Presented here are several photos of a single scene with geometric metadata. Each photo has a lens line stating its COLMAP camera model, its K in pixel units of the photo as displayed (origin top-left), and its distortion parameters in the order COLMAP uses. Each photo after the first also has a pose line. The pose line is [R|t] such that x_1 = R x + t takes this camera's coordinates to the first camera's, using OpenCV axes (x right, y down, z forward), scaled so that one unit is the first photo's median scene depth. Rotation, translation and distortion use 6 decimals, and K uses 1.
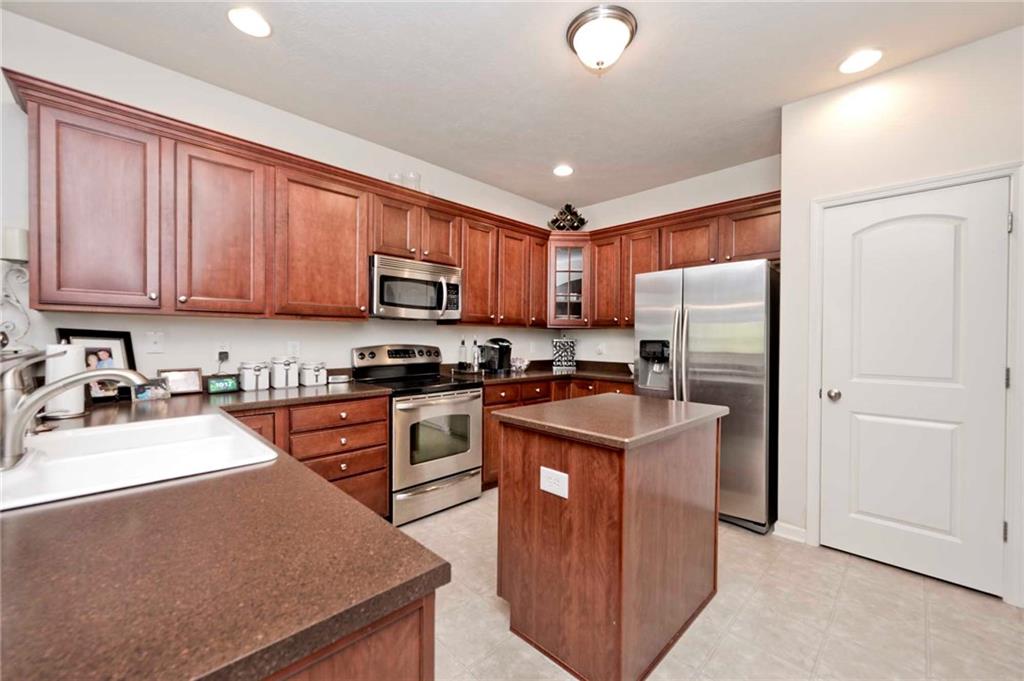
lens RADIAL K [[404.1, 0, 512.0], [0, 404.1, 340.5], [0, 0, 1]] dist [0.001494, 0.000152]
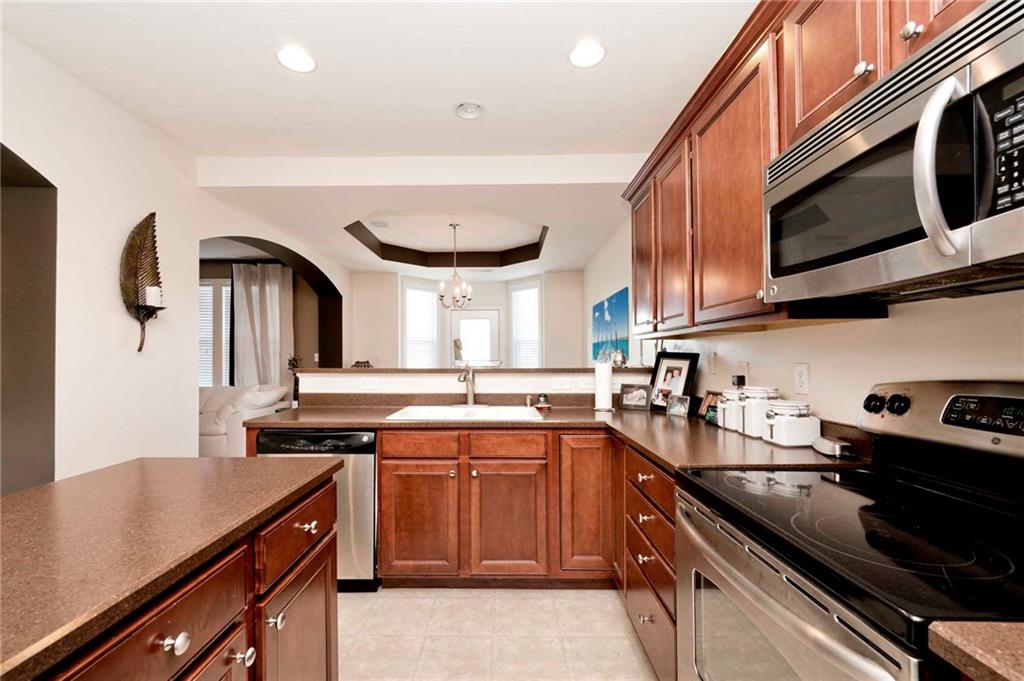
lens RADIAL K [[425.0, 0, 496.1], [0, 425.0, 352.2], [0, 0, 1]] dist [0.000300, 0.000004]
pose [[-0.715882, -0.013354, -0.698094, 0.170758], [-0.006384, 0.999900, -0.012580, -0.004124], [0.698192, -0.004549, -0.715896, 1.005844]]
